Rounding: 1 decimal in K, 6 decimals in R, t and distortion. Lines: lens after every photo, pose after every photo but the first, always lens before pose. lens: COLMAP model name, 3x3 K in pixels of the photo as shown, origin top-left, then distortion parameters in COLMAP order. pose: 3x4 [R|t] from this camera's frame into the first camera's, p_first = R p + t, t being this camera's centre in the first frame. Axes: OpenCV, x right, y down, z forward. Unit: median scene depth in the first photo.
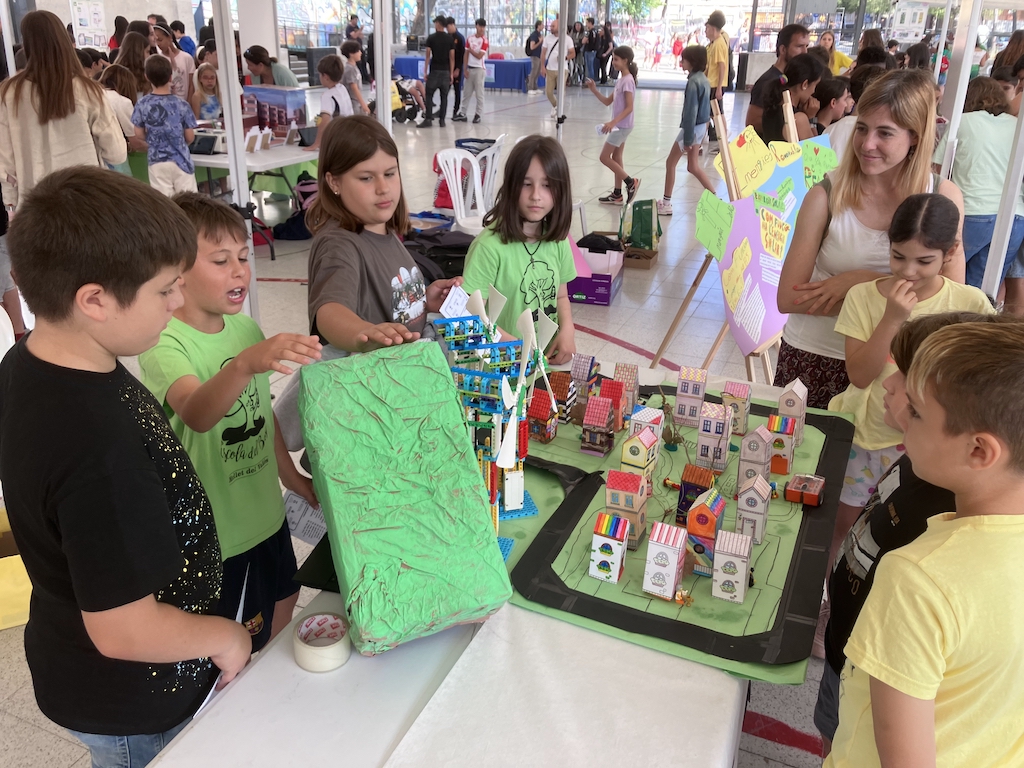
lens RADIAL K [[855.3, 0, 511.3], [0, 855.3, 383.6], [0, 0, 1]] dist [-0.000295, -0.001044]
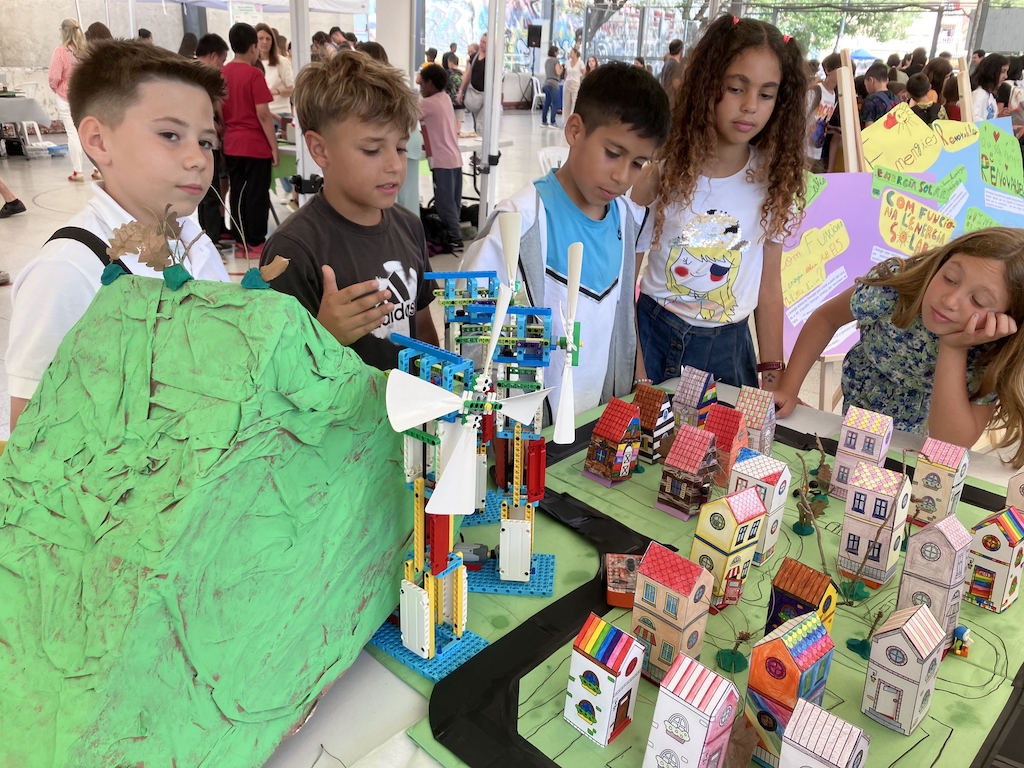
lens RADIAL K [[855.3, 0, 513.9], [0, 855.3, 383.2], [0, 0, 1]] dist [-0.000295, -0.001044]
pose [[0.946085, 0.135682, -0.294132, 0.197177], [-0.149122, 0.988536, -0.023648, 0.020853], [0.287552, 0.066235, 0.955472, 0.427843]]
